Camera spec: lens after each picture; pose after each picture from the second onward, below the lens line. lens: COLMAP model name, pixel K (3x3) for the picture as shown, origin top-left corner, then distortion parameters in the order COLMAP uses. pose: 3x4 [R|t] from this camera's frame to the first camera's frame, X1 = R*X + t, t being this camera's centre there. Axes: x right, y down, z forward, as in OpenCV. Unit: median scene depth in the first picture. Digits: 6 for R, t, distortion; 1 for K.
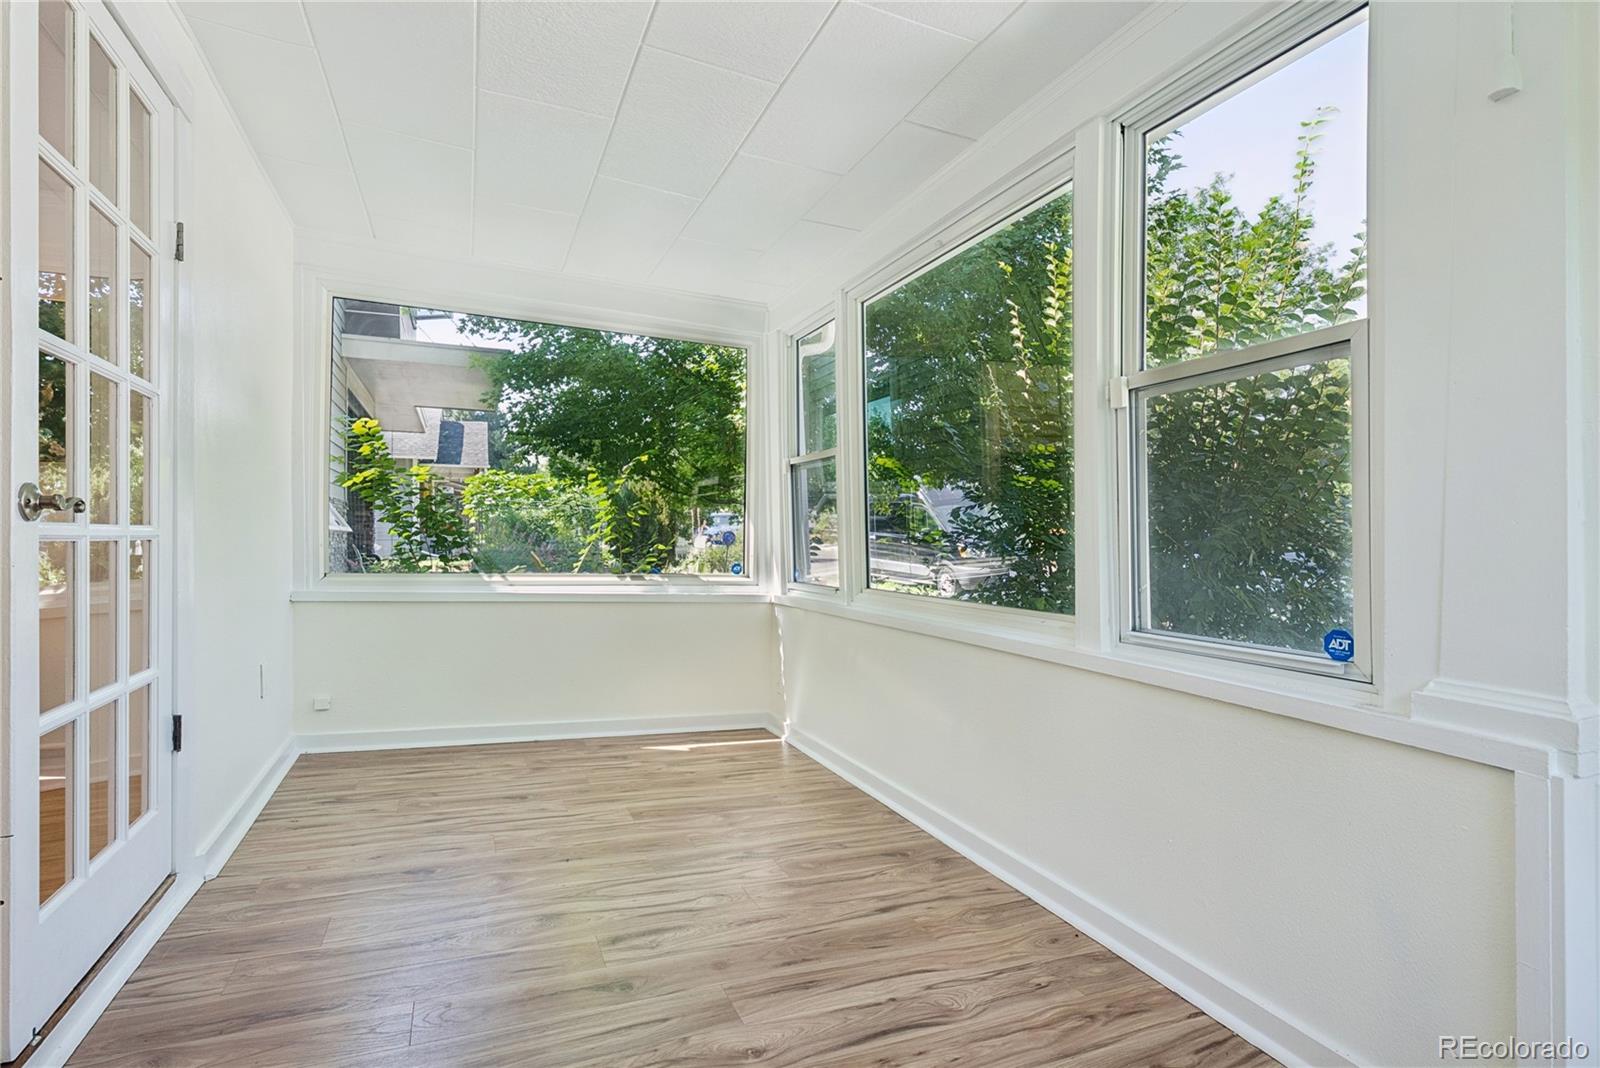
lens RADIAL K [[792.1, 0, 797.7], [0, 792.1, 527.9], [0, 0, 1]] dist [0.002618, 0.000318]
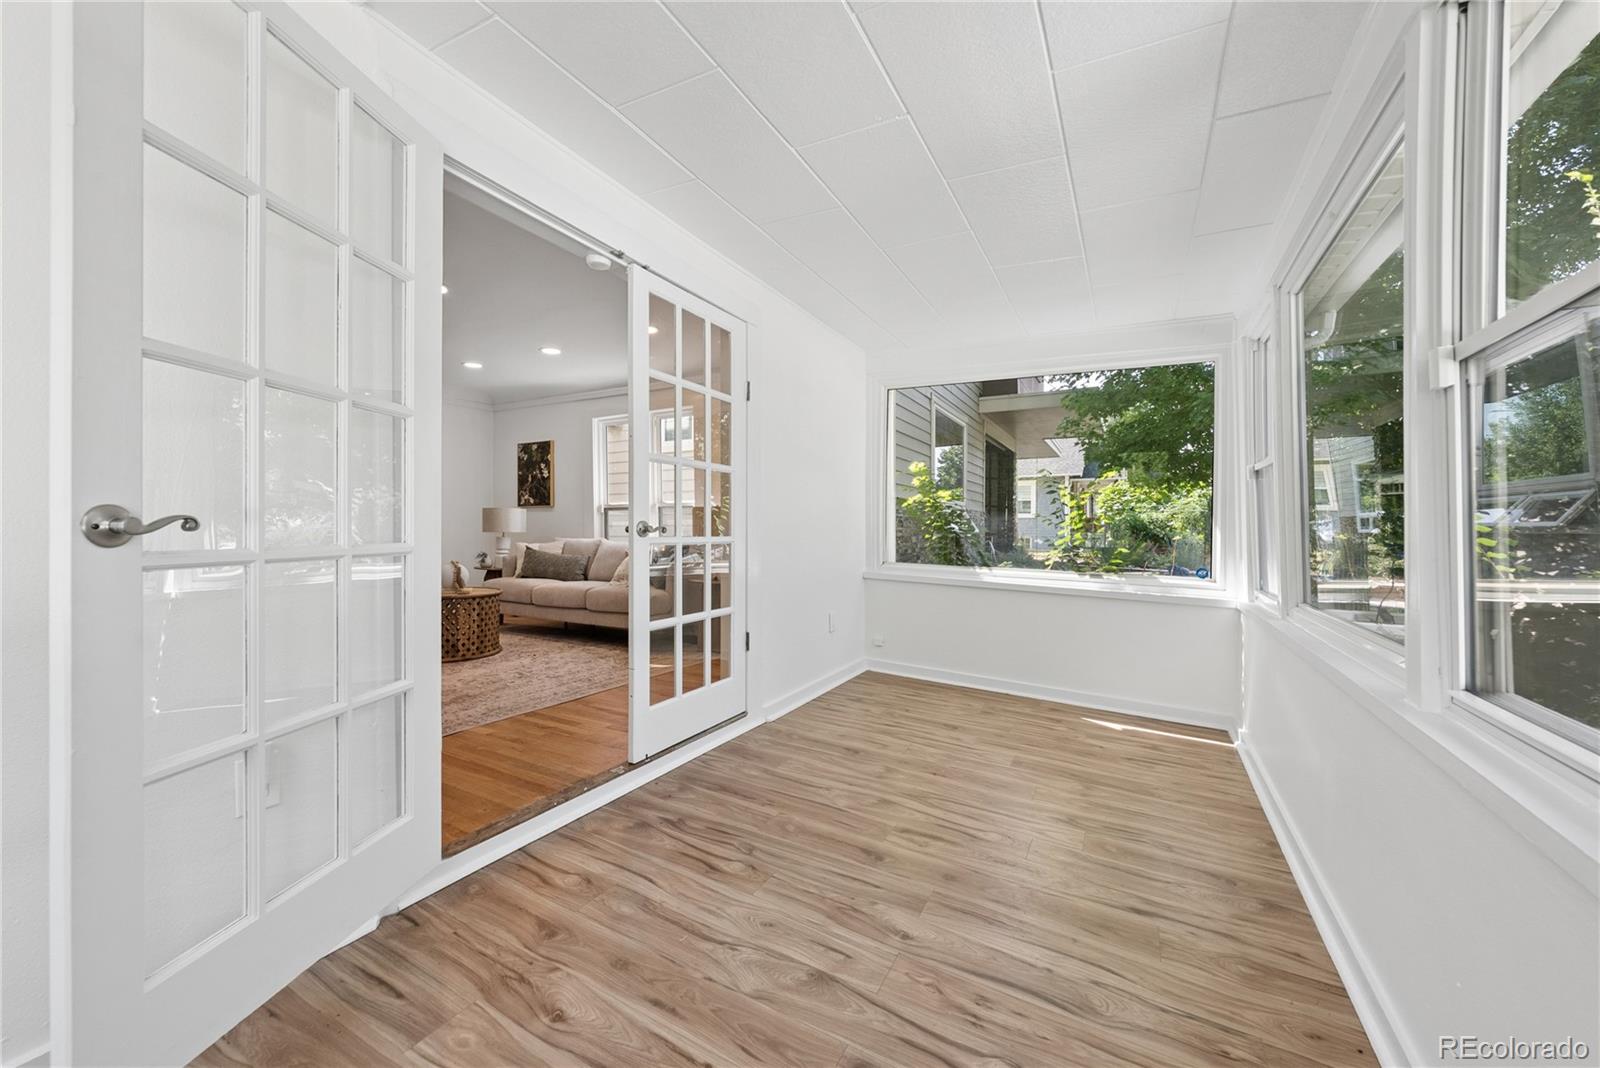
lens RADIAL K [[613.8, 0, 801.9], [0, 613.8, 533.1], [0, 0, 1]] dist [-0.001108, -0.000222]
pose [[0.620182, 0.007237, -0.784425, 0.357517], [0.001638, 0.999943, 0.010520, -0.017745], [0.784457, -0.007810, 0.620135, 0.123037]]
